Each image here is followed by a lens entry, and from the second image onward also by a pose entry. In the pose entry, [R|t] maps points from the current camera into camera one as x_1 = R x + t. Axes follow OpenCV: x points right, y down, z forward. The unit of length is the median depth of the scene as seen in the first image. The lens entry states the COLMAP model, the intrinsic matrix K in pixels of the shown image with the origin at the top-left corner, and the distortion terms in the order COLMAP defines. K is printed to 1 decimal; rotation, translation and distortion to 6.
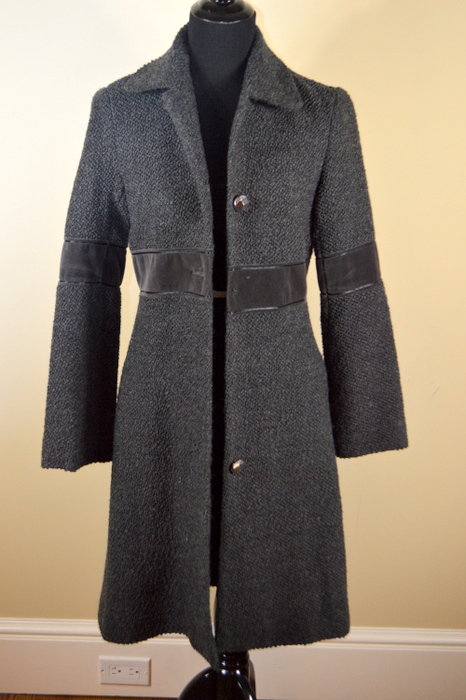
lens RADIAL K [[984.8, 0, 231.5], [0, 984.8, 352.3], [0, 0, 1]] dist [0.014800, 0.000000]
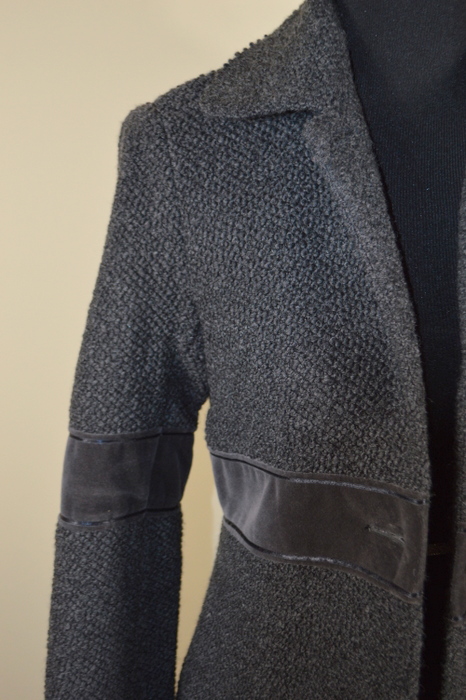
lens RADIAL K [[876.5, 0, 237.0], [0, 876.5, 347.6], [0, 0, 1]] dist [-0.001740, 0.000000]
pose [[0.997451, -0.025744, 0.066555, -0.116956], [0.022178, 0.998307, 0.053763, -0.175374], [-0.067826, -0.052150, 0.996333, 0.583343]]
